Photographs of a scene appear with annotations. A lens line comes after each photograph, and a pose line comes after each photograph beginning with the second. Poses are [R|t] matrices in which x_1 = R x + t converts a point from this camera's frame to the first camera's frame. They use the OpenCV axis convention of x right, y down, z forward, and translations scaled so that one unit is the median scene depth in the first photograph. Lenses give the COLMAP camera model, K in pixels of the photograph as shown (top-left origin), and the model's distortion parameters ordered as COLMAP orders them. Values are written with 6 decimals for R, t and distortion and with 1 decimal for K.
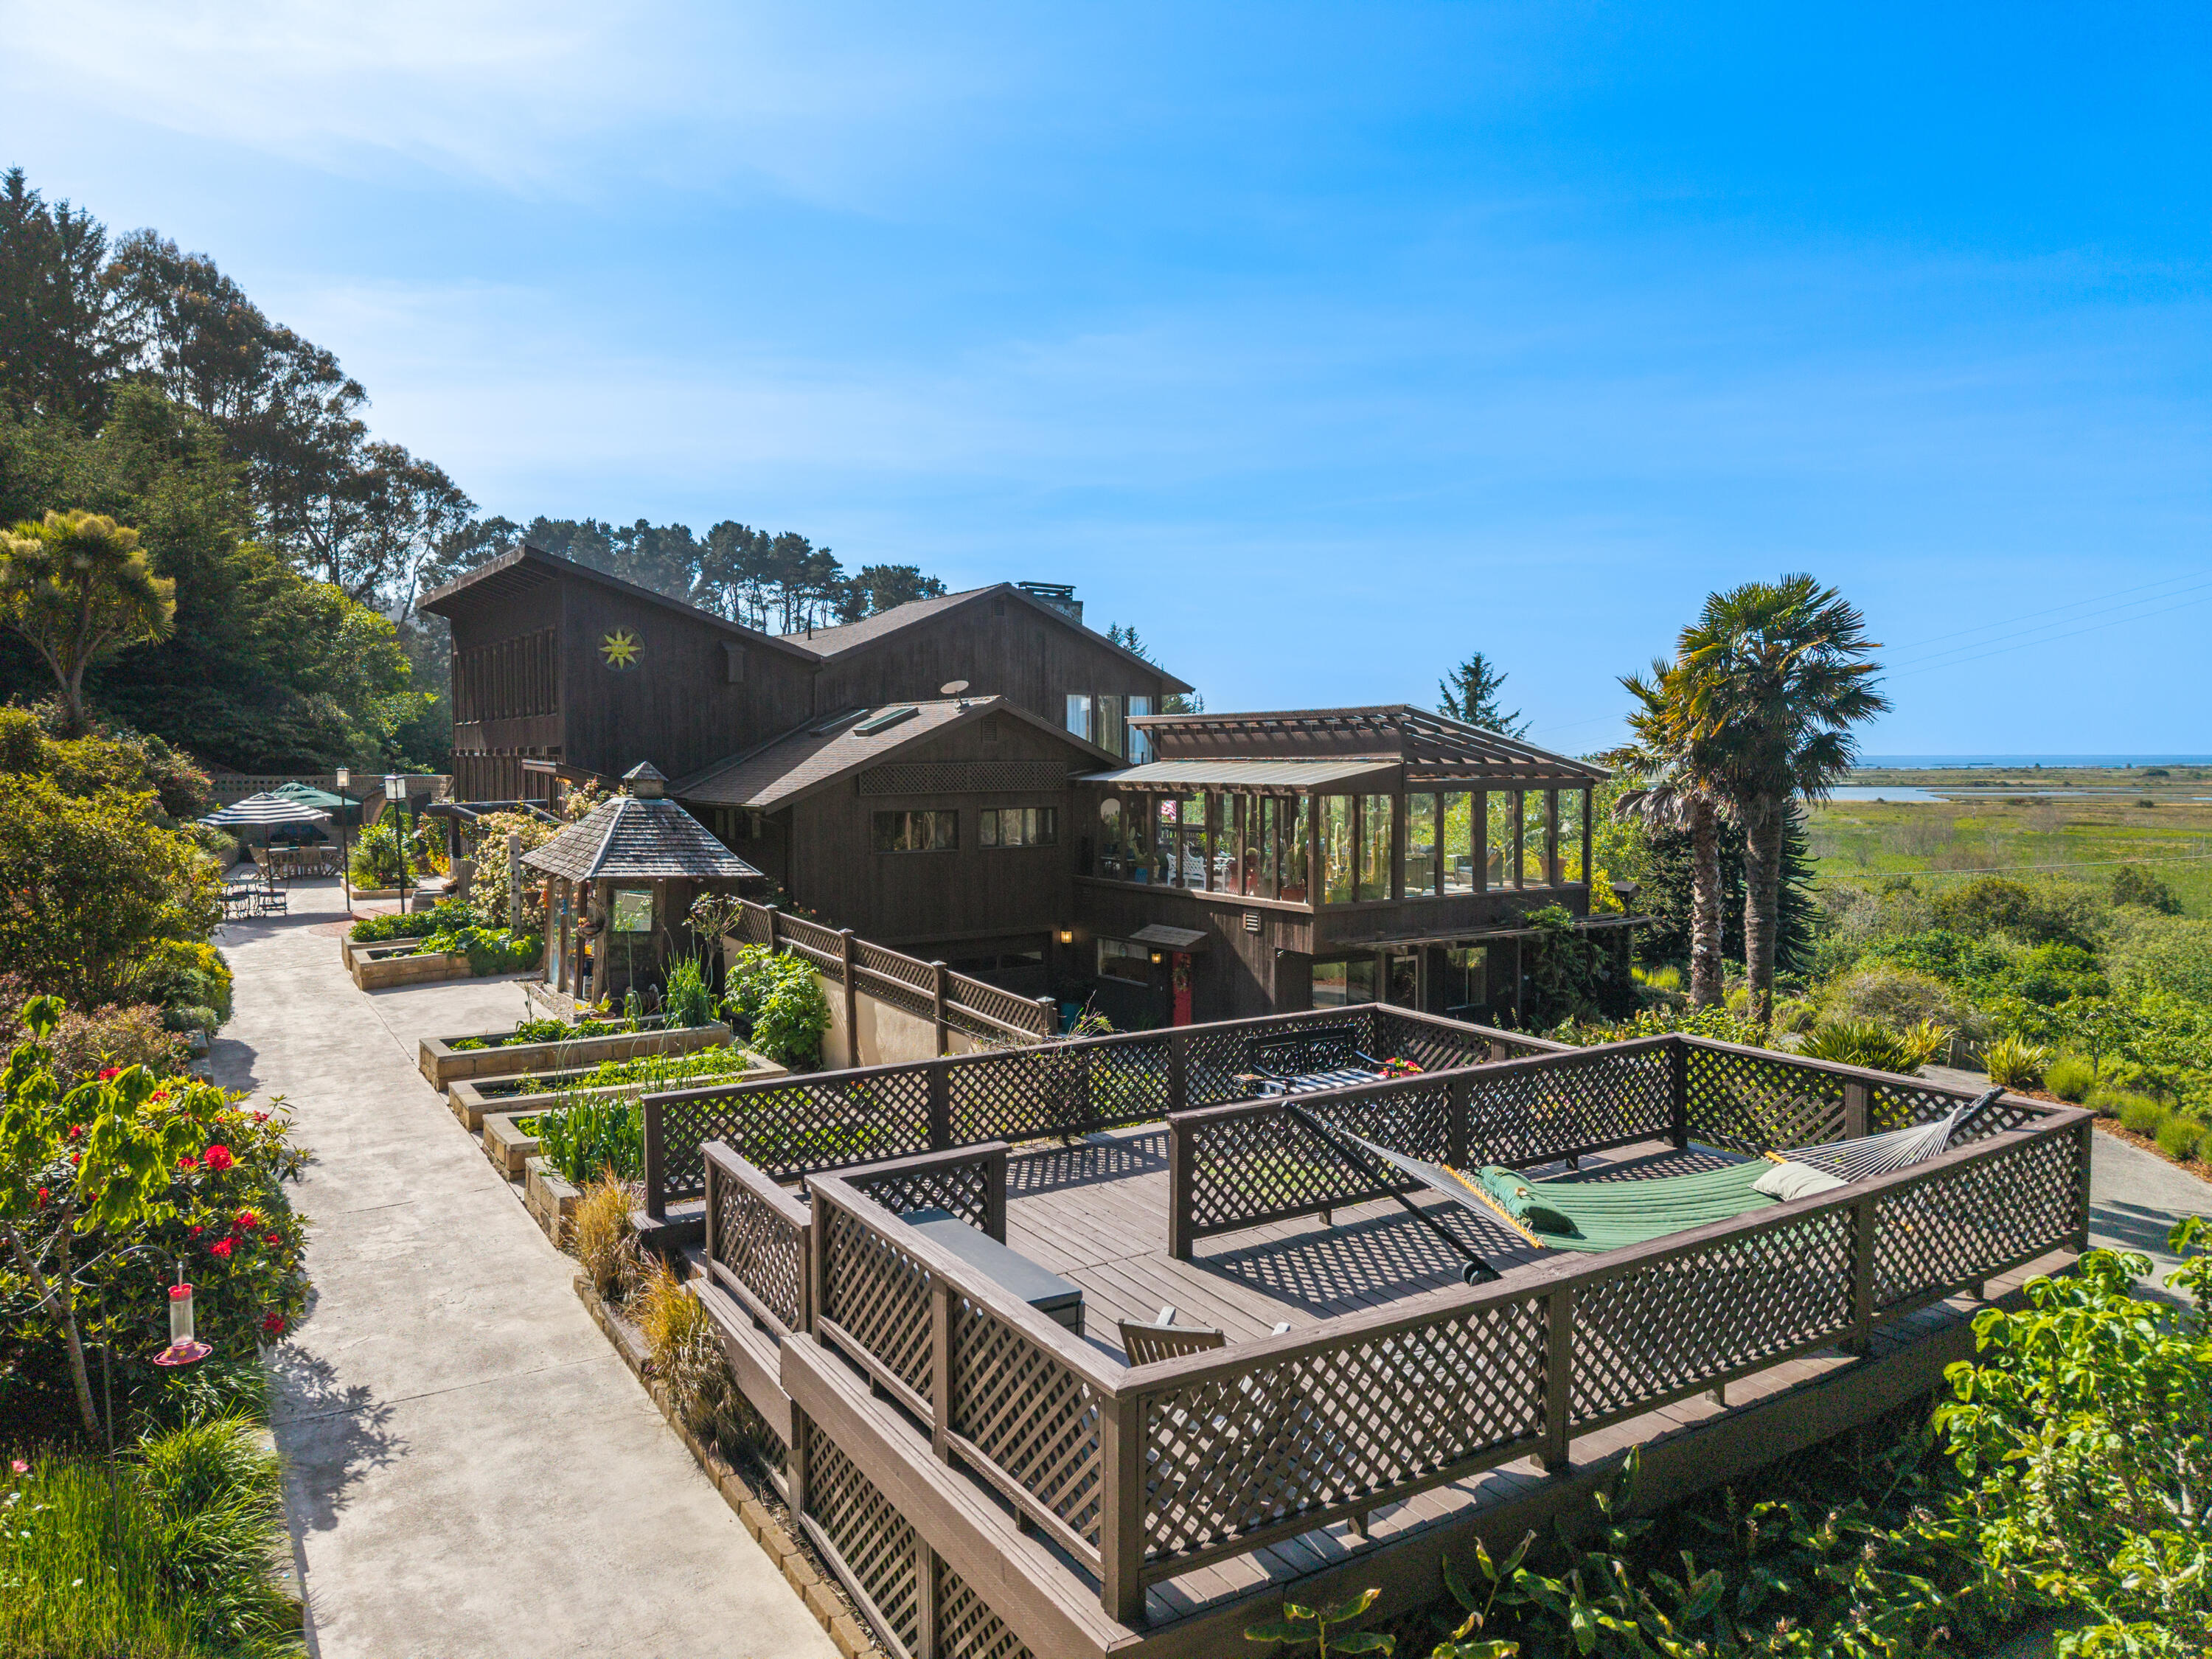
lens RADIAL K [[1473.3, 0, 1108.5], [0, 1473.3, 843.9], [0, 0, 1]] dist [0.012597, -0.003090]
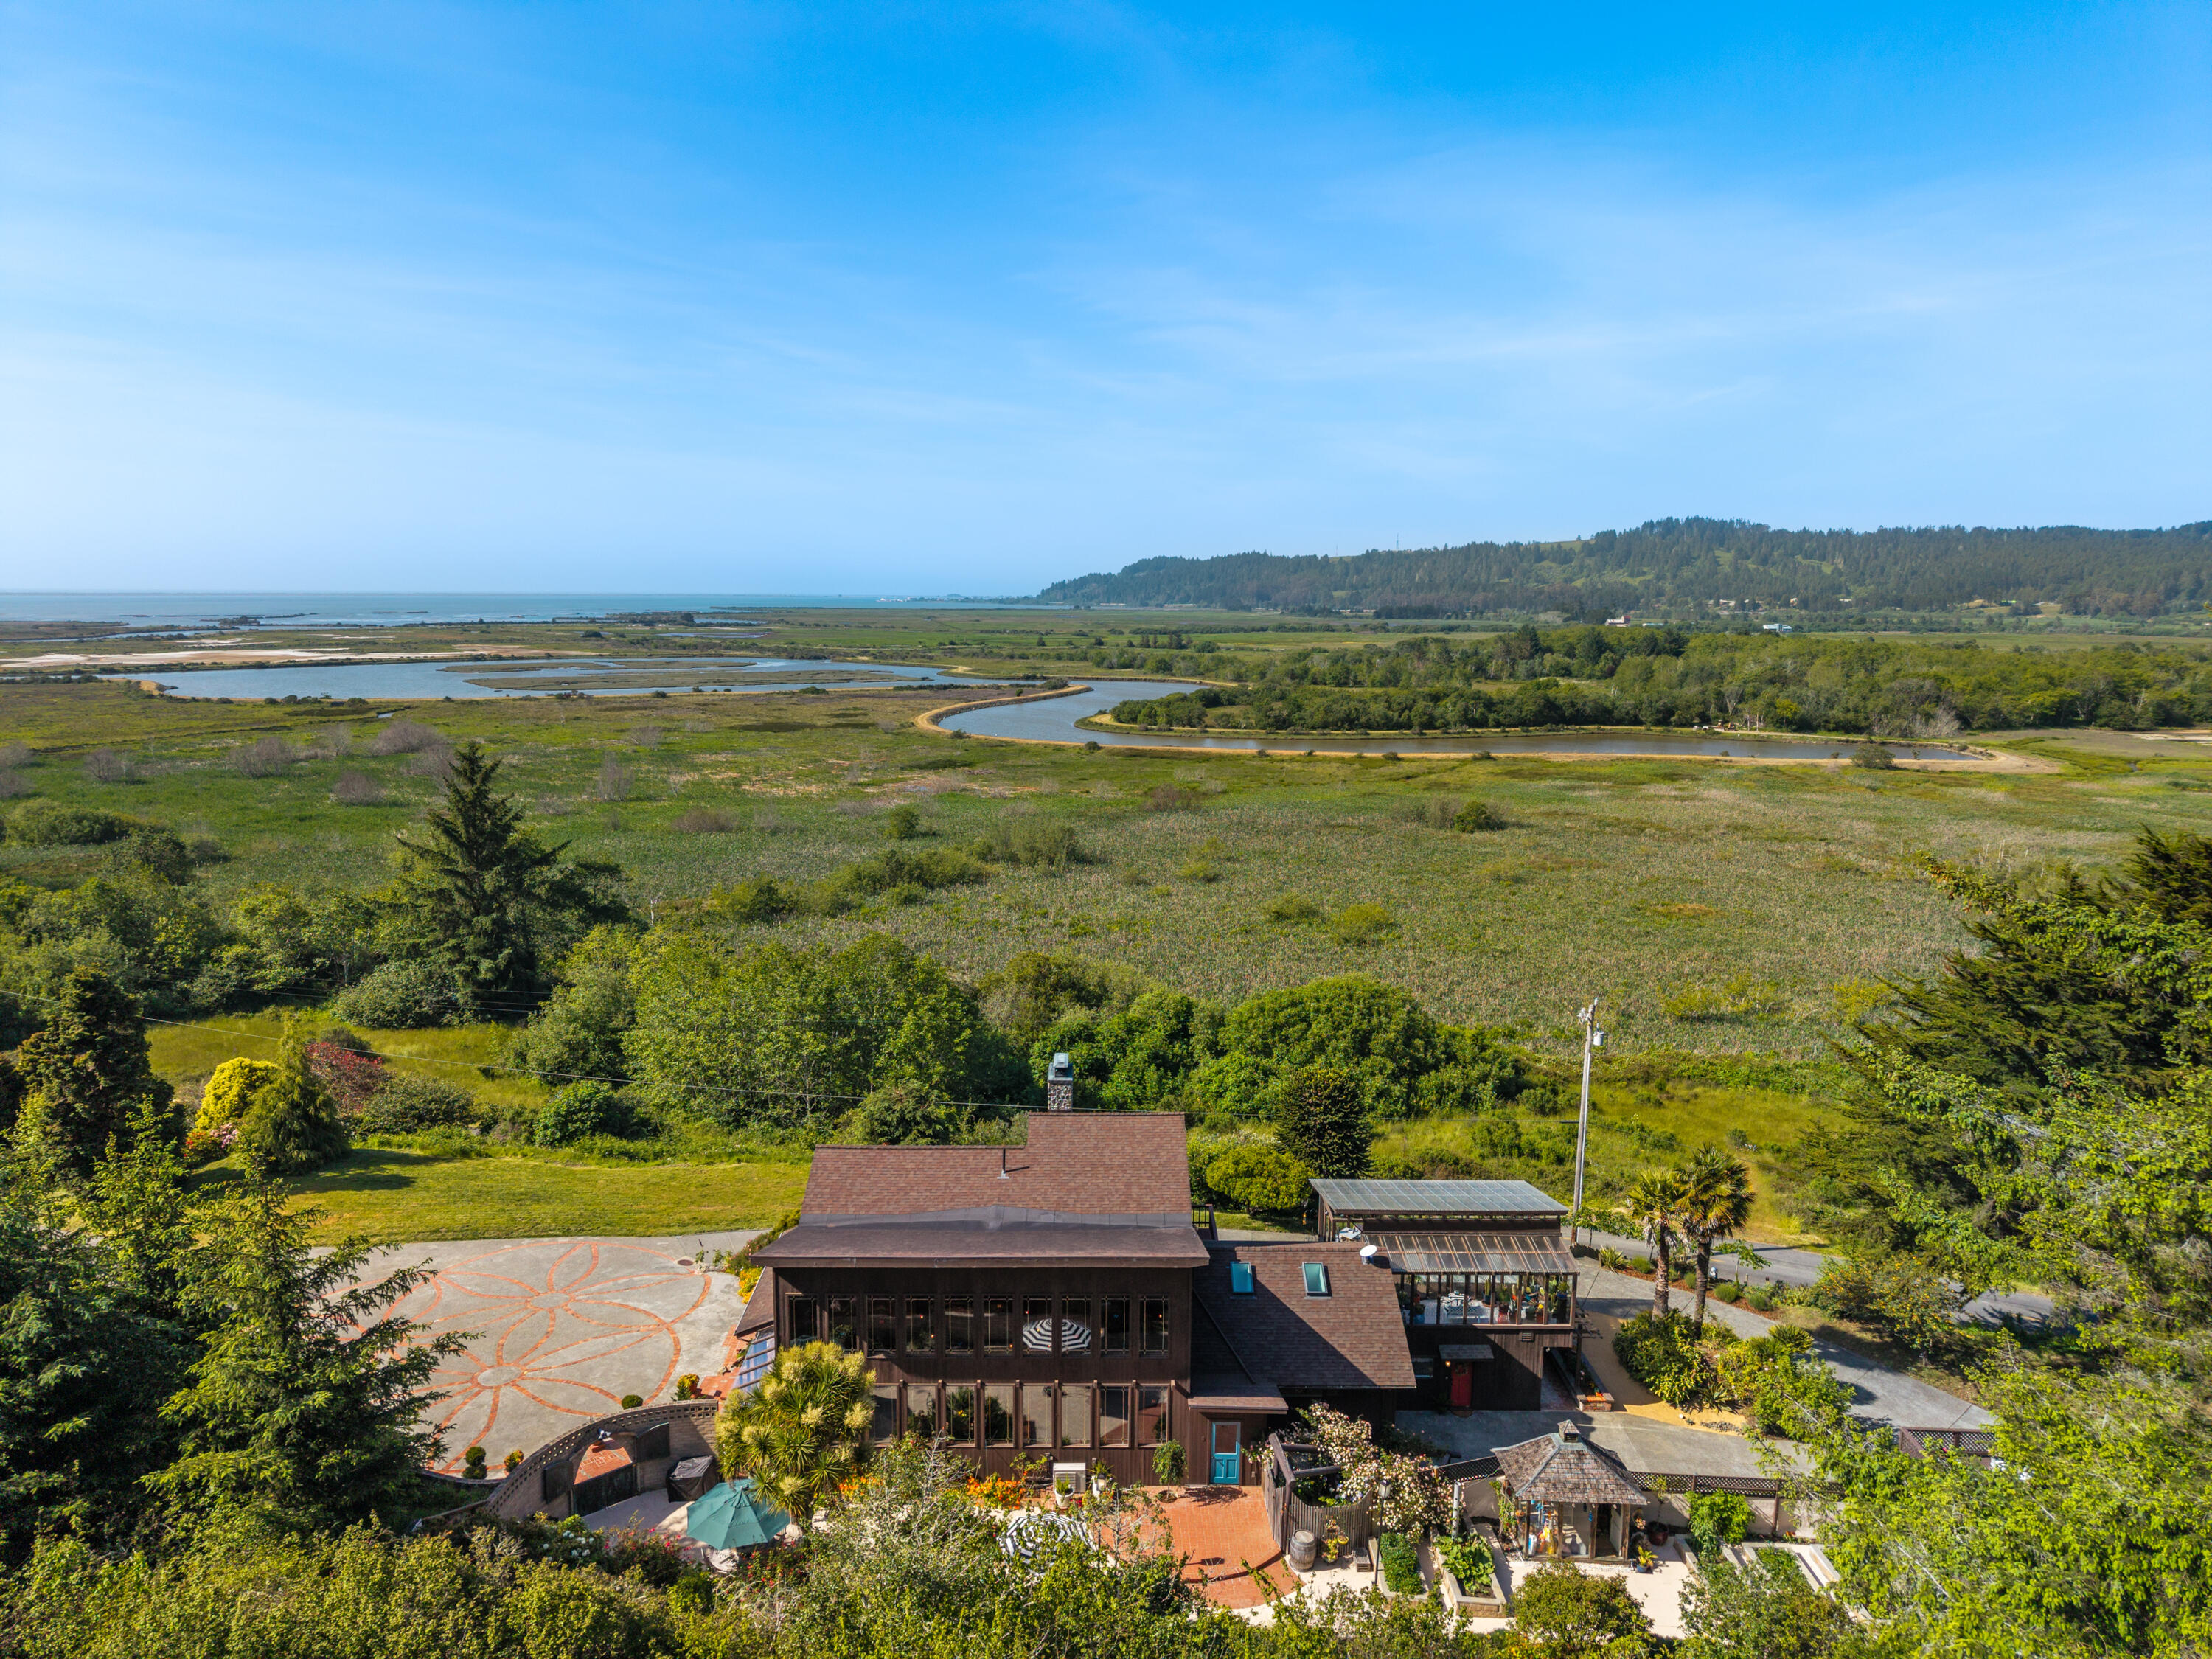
lens RADIAL K [[1489.2, 0, 1116.4], [0, 1489.2, 829.9], [0, 0, 1]] dist [0.028019, -0.001249]
pose [[0.548851, -0.128028, 0.826058, -1.294314], [0.041187, 0.991143, 0.126249, -0.653106], [-0.834905, -0.035269, 0.549263, 0.284051]]
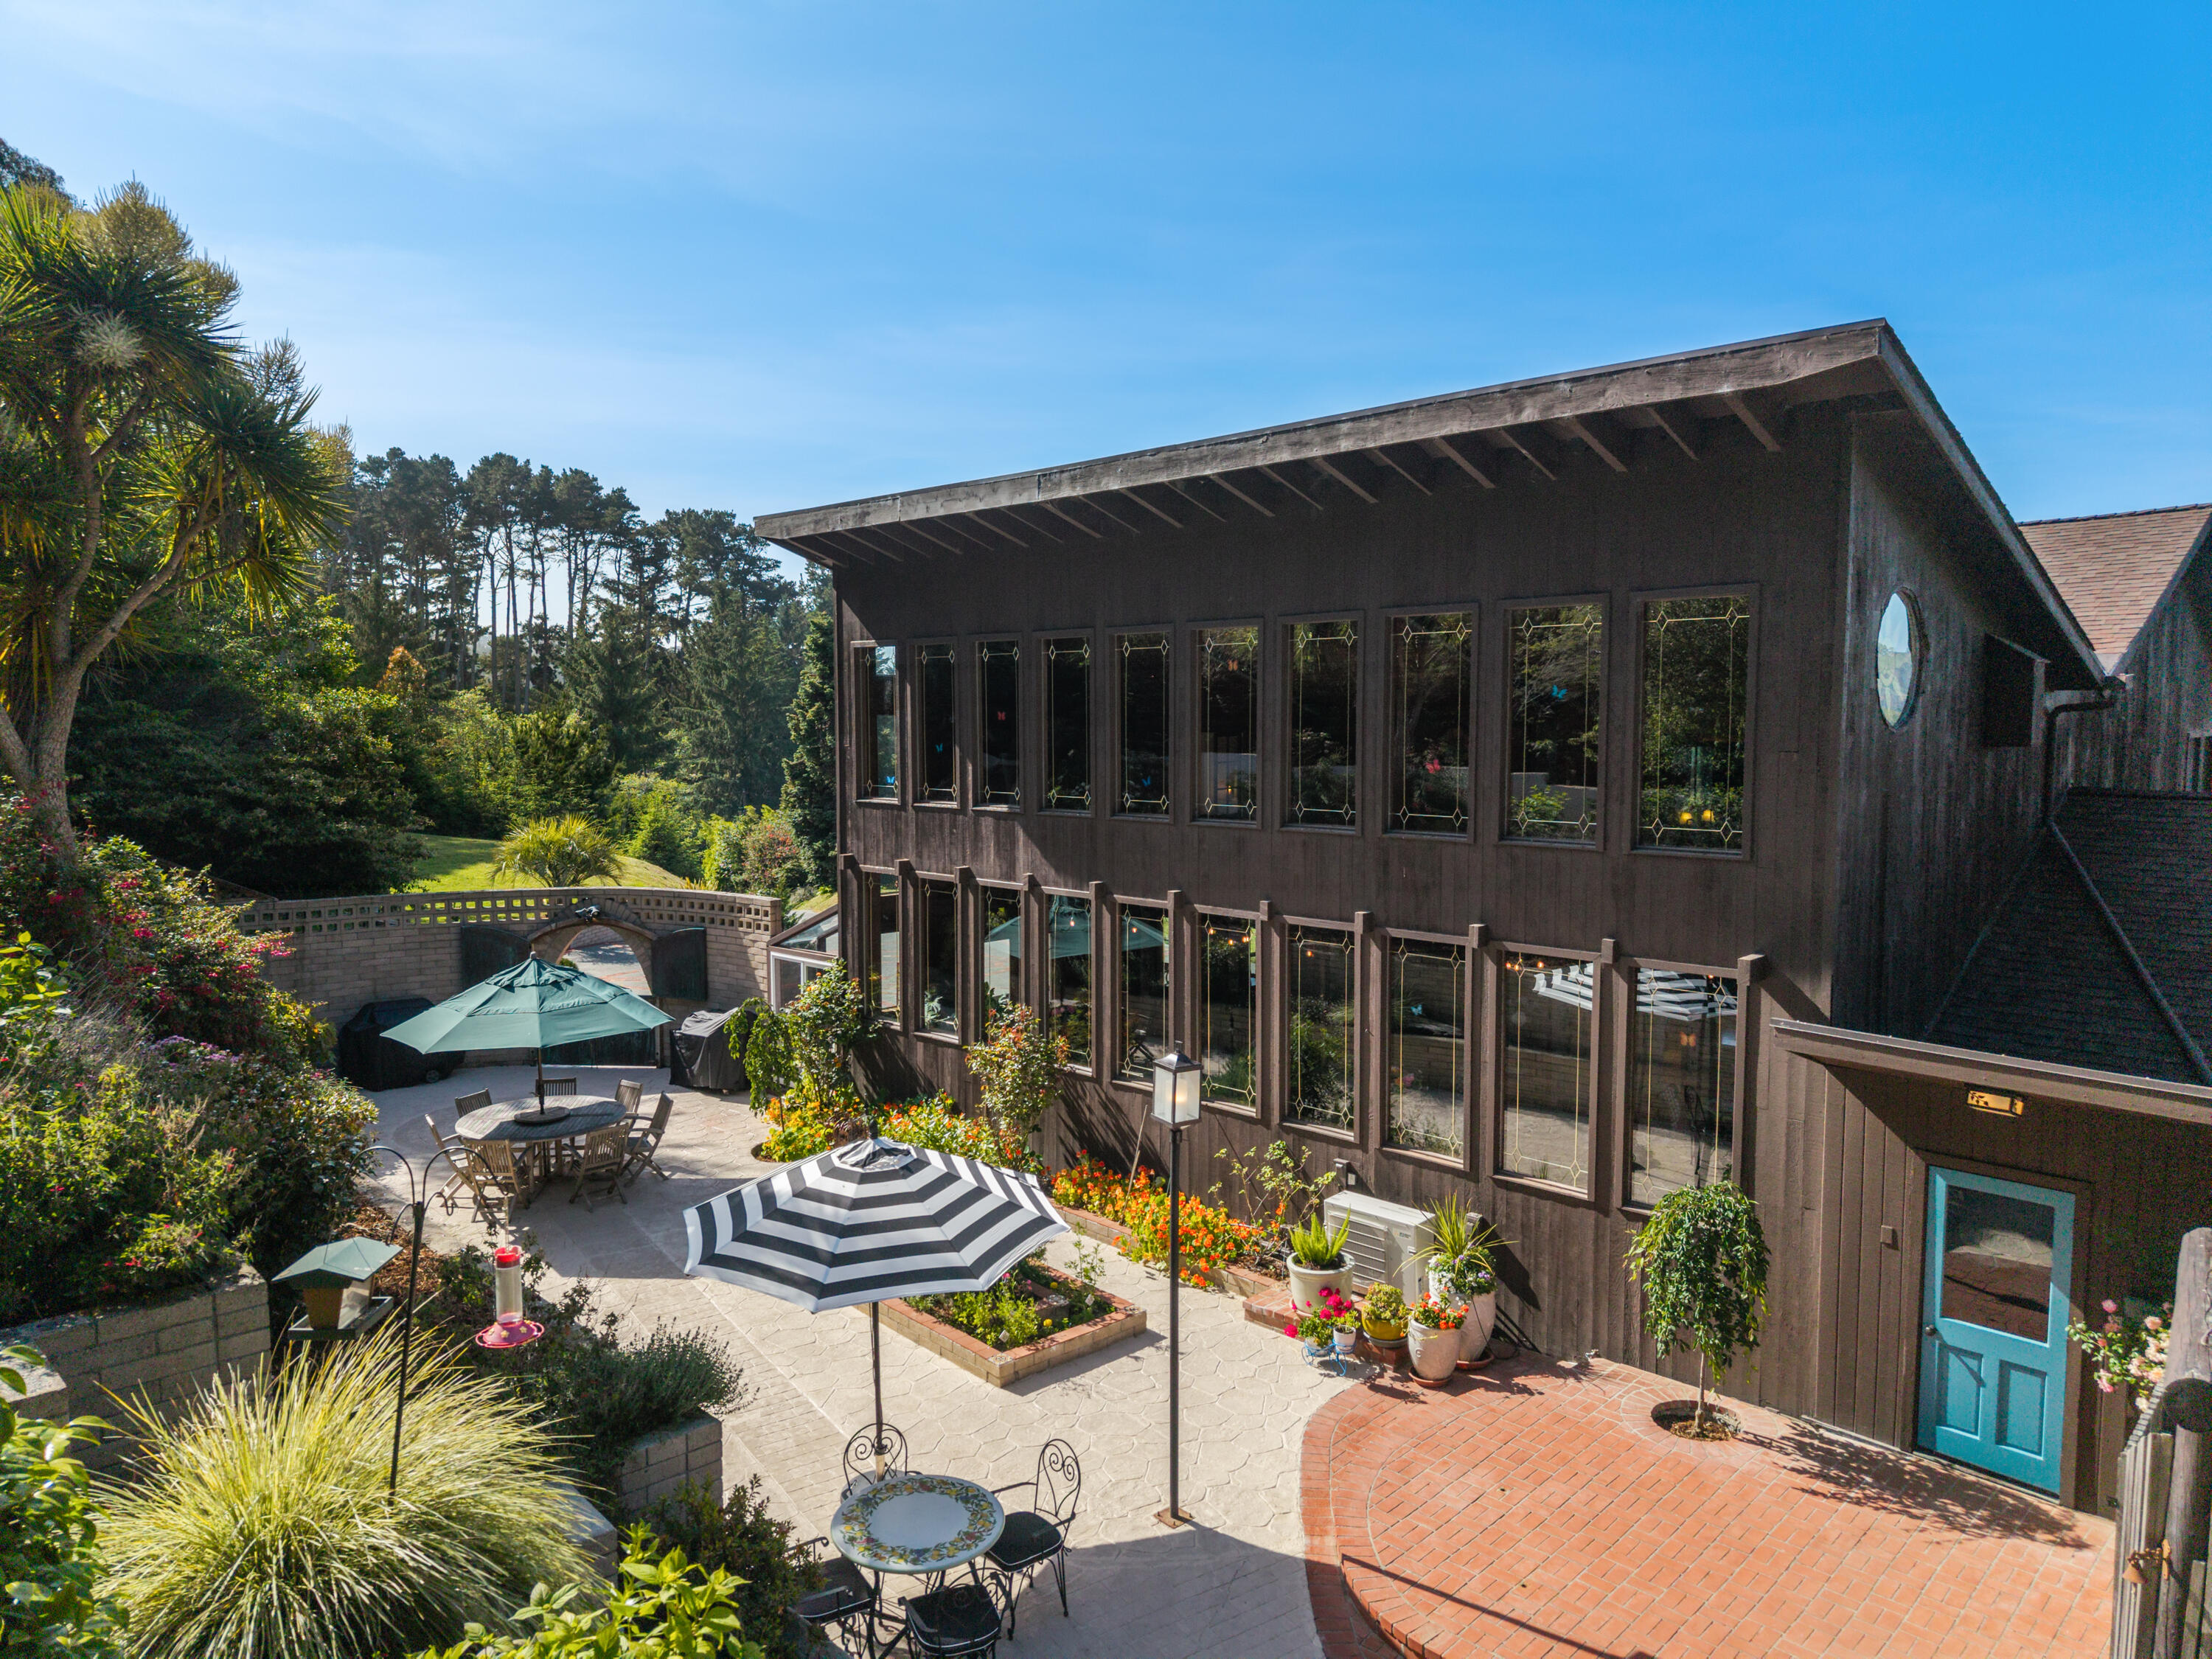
lens RADIAL K [[1466.3, 0, 1106.0], [0, 1466.3, 829.5], [0, 0, 1]] dist [-0.003580, -0.002854]
pose [[0.980762, -0.019348, 0.194247, -0.513376], [0.015563, 0.999658, 0.020993, -0.091882], [-0.194586, -0.017566, 0.980728, 0.631564]]
